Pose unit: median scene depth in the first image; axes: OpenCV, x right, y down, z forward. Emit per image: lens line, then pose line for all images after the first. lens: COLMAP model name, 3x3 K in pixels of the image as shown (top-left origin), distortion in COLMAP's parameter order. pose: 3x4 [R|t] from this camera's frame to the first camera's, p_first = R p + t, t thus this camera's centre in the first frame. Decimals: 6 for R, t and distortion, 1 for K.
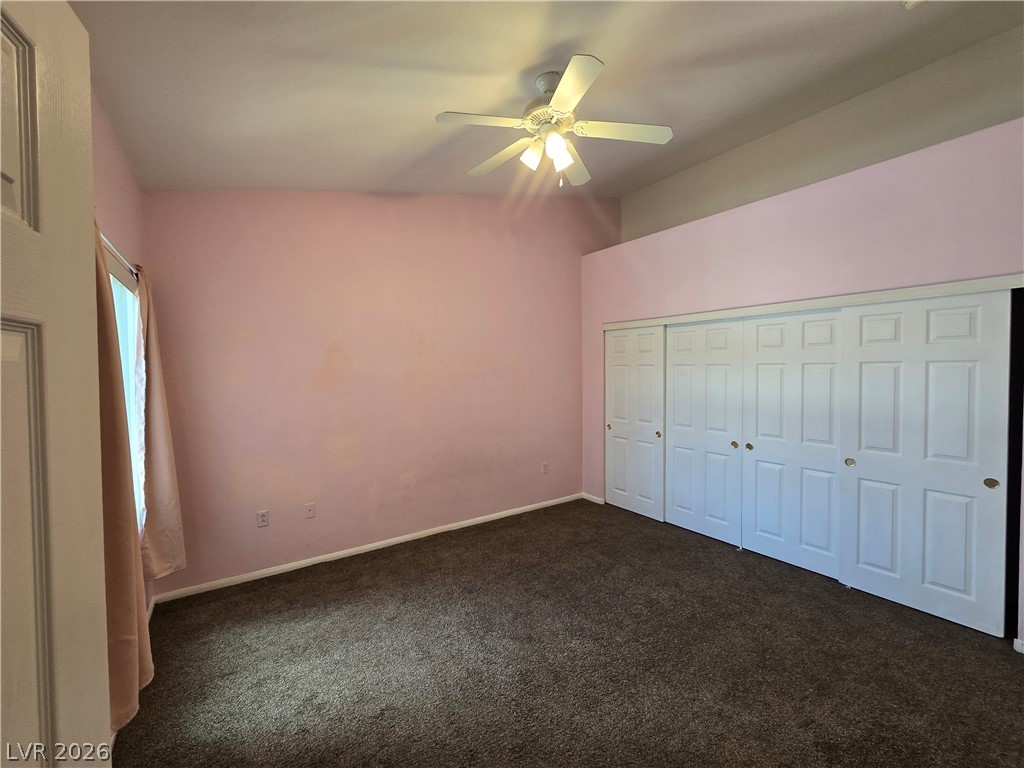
lens RADIAL K [[419.0, 0, 504.1], [0, 419.0, 379.7], [0, 0, 1]] dist [0.000633, 0.000491]
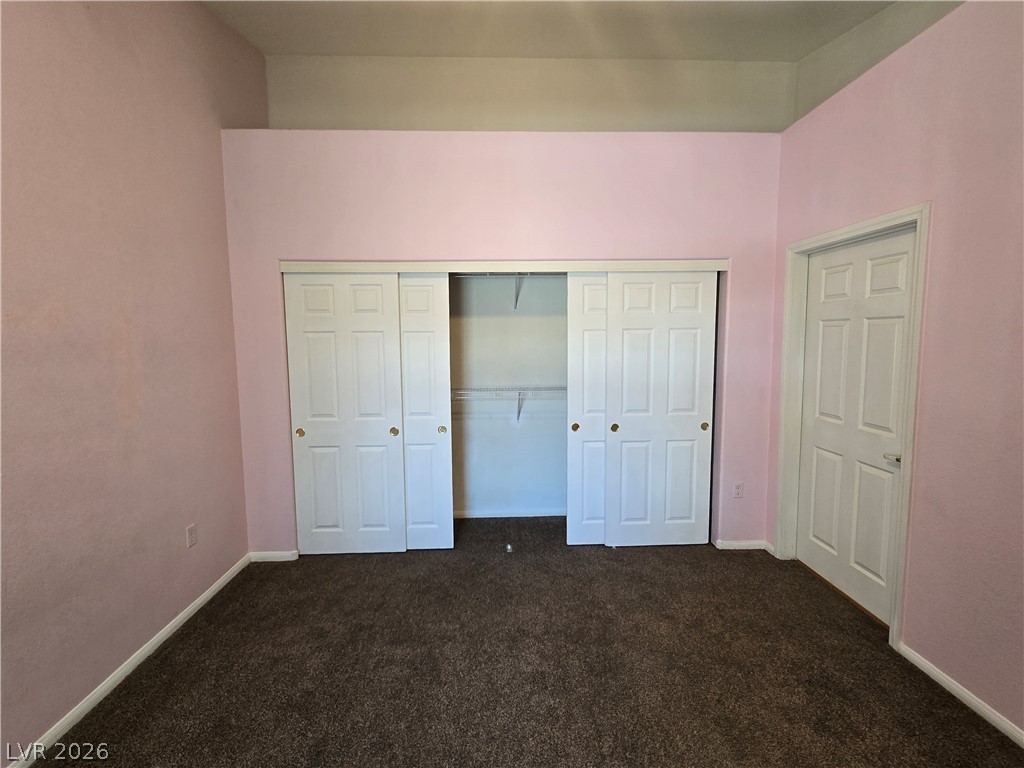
lens RADIAL K [[467.5, 0, 505.9], [0, 467.5, 382.3], [0, 0, 1]] dist [0.000988, -0.001198]
pose [[0.530214, -0.074304, 0.844601, -0.252827], [0.029348, 0.997164, 0.069302, 0.000676], [-0.847356, -0.011958, 0.530891, 0.597253]]
